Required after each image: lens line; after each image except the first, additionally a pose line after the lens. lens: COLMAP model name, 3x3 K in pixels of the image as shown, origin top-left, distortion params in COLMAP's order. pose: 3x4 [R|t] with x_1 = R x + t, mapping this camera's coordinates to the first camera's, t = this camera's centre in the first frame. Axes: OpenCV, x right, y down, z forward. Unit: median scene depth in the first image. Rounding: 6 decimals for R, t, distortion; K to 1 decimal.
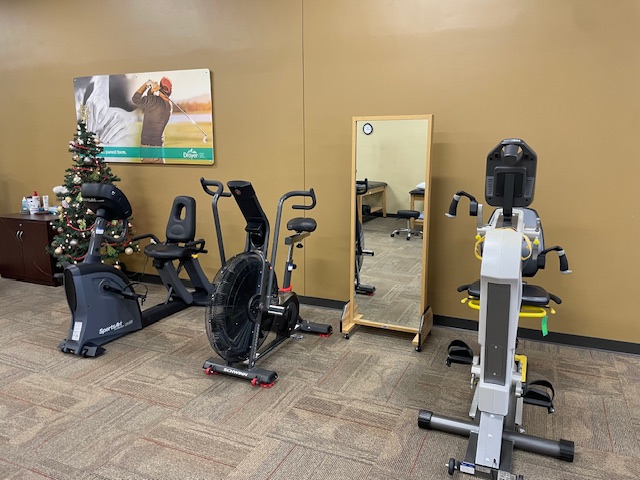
lens RADIAL K [[486.8, 0, 320.0], [0, 486.8, 235.1], [0, 0, 1]] dist [0.086789, -0.121954]
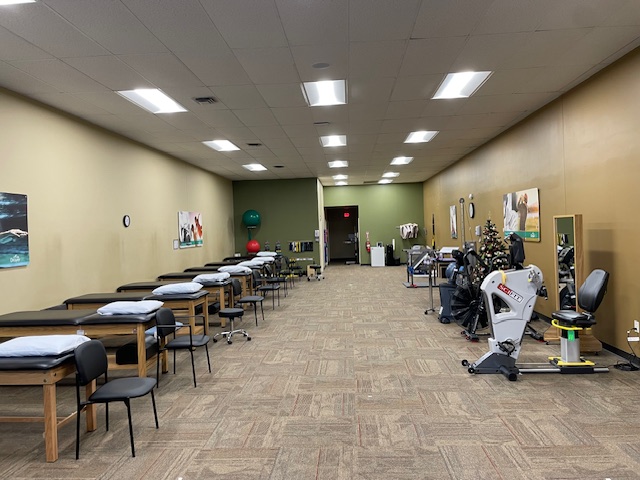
lens RADIAL K [[486.8, 0, 320.0], [0, 486.8, 235.1], [0, 0, 1]] dist [0.086789, -0.121954]
pose [[0.354045, -0.001312, -0.935228, 1.123495], [-0.135293, 0.989408, -0.052605, 0.027719], [0.925391, 0.145154, 0.350117, -0.310301]]
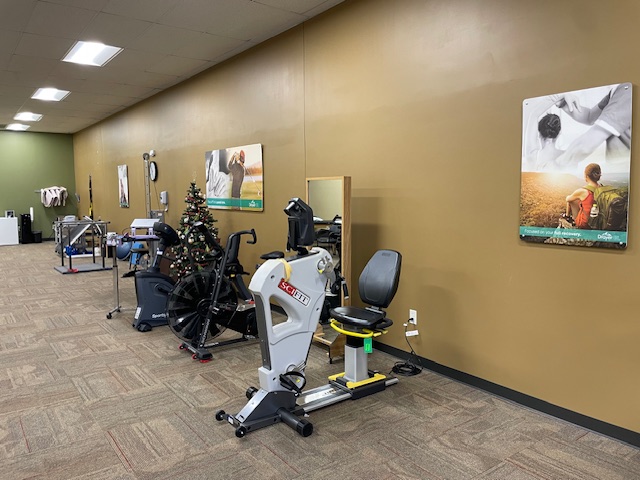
lens RADIAL K [[486.8, 0, 320.0], [0, 486.8, 235.1], [0, 0, 1]] dist [0.086789, -0.121954]
pose [[0.871816, 0.039165, -0.488265, 0.592041], [-0.084347, 0.993912, -0.070881, 0.003970], [0.482517, 0.102979, 0.869812, -0.097031]]
